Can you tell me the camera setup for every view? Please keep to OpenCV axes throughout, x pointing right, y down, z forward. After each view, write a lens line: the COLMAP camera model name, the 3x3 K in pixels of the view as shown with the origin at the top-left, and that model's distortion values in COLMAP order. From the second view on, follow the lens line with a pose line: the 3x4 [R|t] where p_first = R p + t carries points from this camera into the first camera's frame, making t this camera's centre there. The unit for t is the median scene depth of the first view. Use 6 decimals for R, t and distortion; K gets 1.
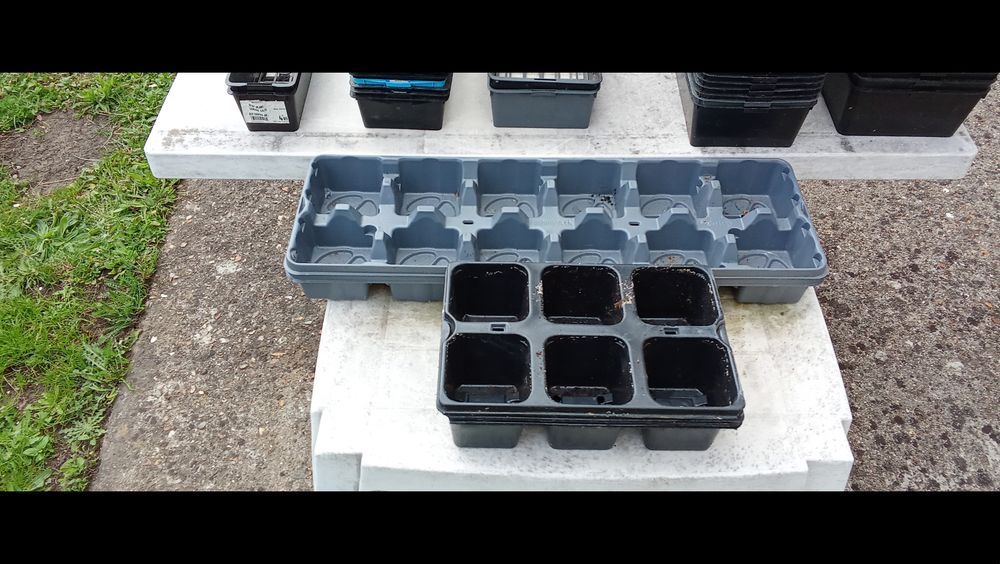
lens RADIAL K [[780.3, 0, 475.5], [0, 780.3, 282.0], [0, 0, 1]] dist [0.113446, -0.201343]
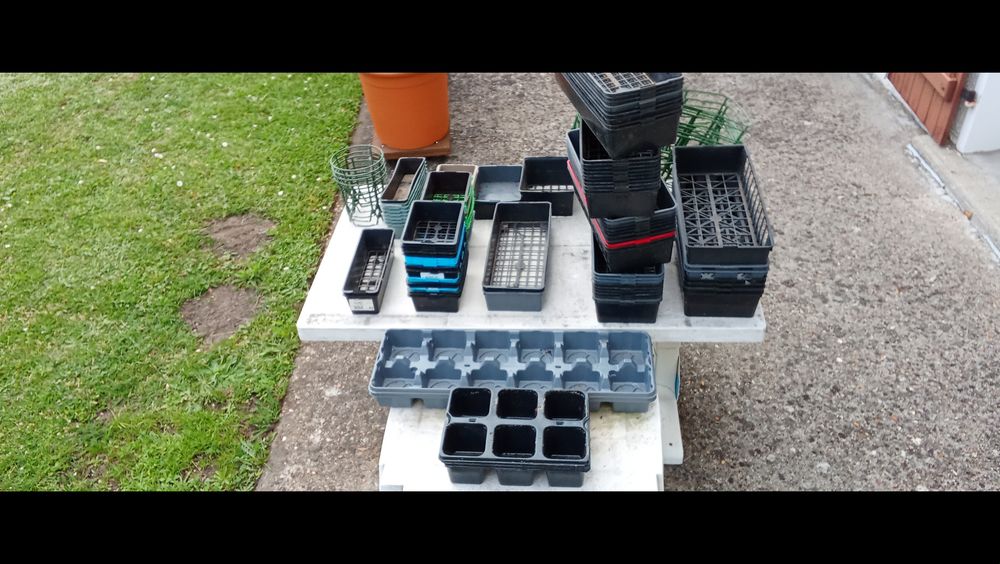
lens RADIAL K [[780.3, 0, 475.5], [0, 780.3, 282.0], [0, 0, 1]] dist [0.113446, -0.201343]
pose [[0.994584, -0.006250, -0.103745, 0.135812], [-0.011026, 0.986213, -0.165114, 0.022273], [0.103347, 0.165364, 0.980803, -0.560949]]
